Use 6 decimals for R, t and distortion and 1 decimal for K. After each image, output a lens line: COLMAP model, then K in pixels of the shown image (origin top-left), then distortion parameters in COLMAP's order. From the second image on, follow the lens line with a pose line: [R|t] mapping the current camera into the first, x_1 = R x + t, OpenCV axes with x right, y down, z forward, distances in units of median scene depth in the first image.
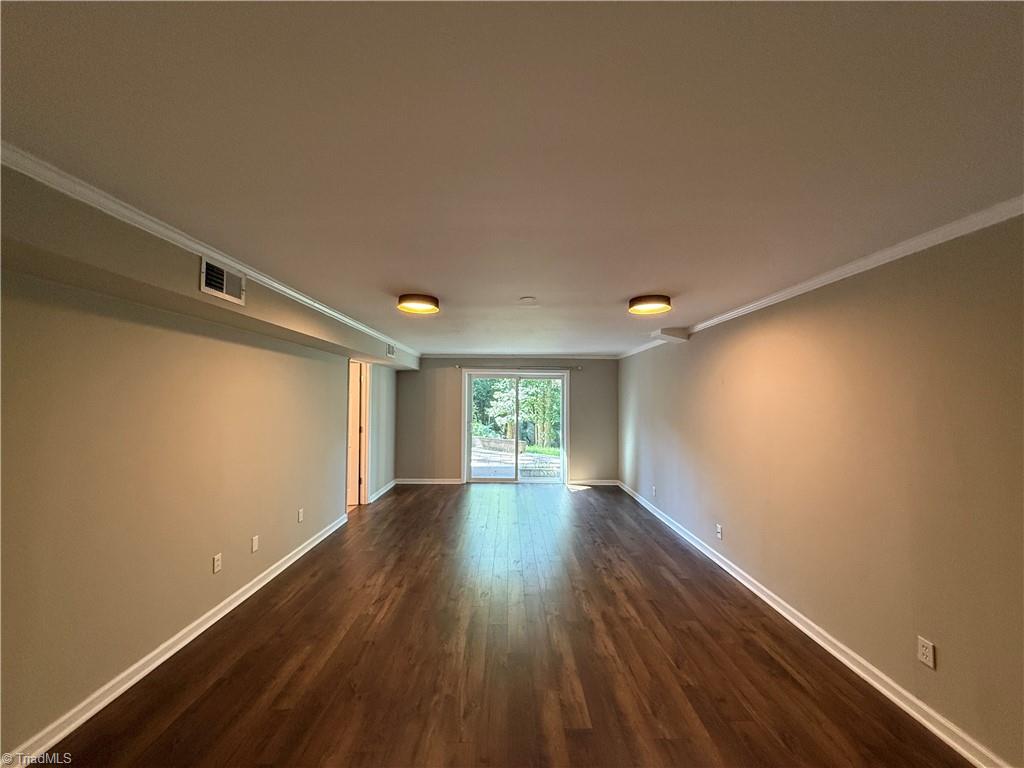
lens RADIAL K [[409.1, 0, 512.3], [0, 409.1, 387.5], [0, 0, 1]] dist [-0.000835, -0.000431]
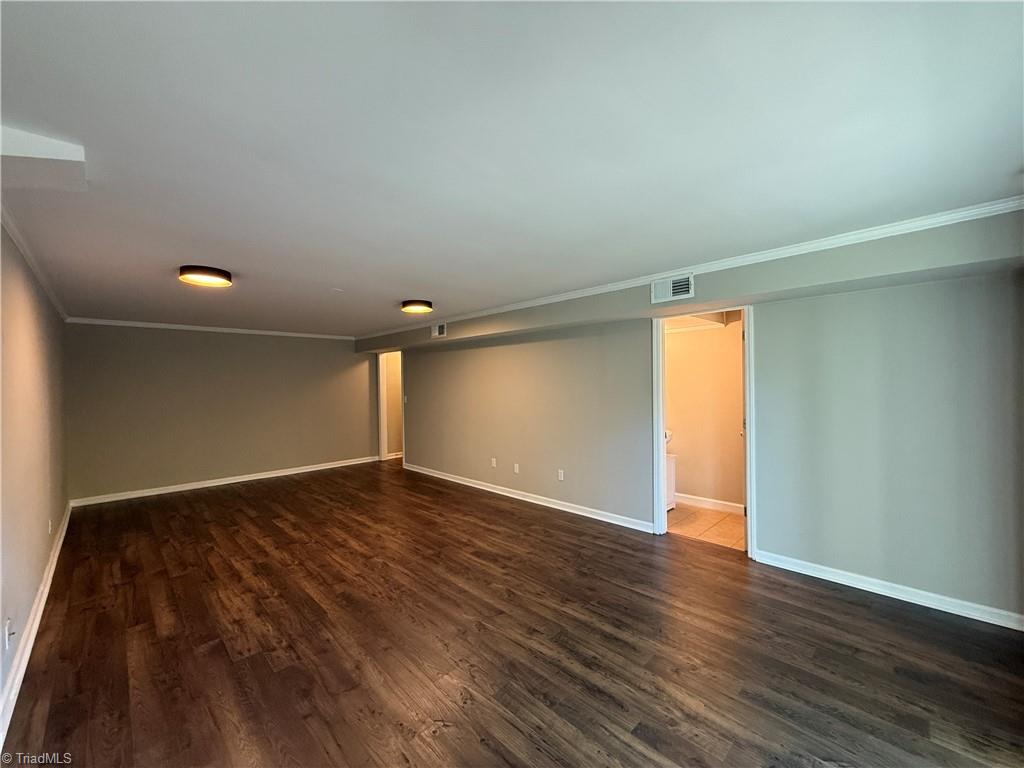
lens RADIAL K [[409.1, 0, 512.5], [0, 409.1, 384.0], [0, 0, 1]] dist [-0.000835, -0.000431]
pose [[-0.716103, 0.007949, -0.697949, 0.502297], [0.032370, 0.999237, -0.021832, 0.092921], [0.697244, -0.038227, -0.715814, 2.213440]]
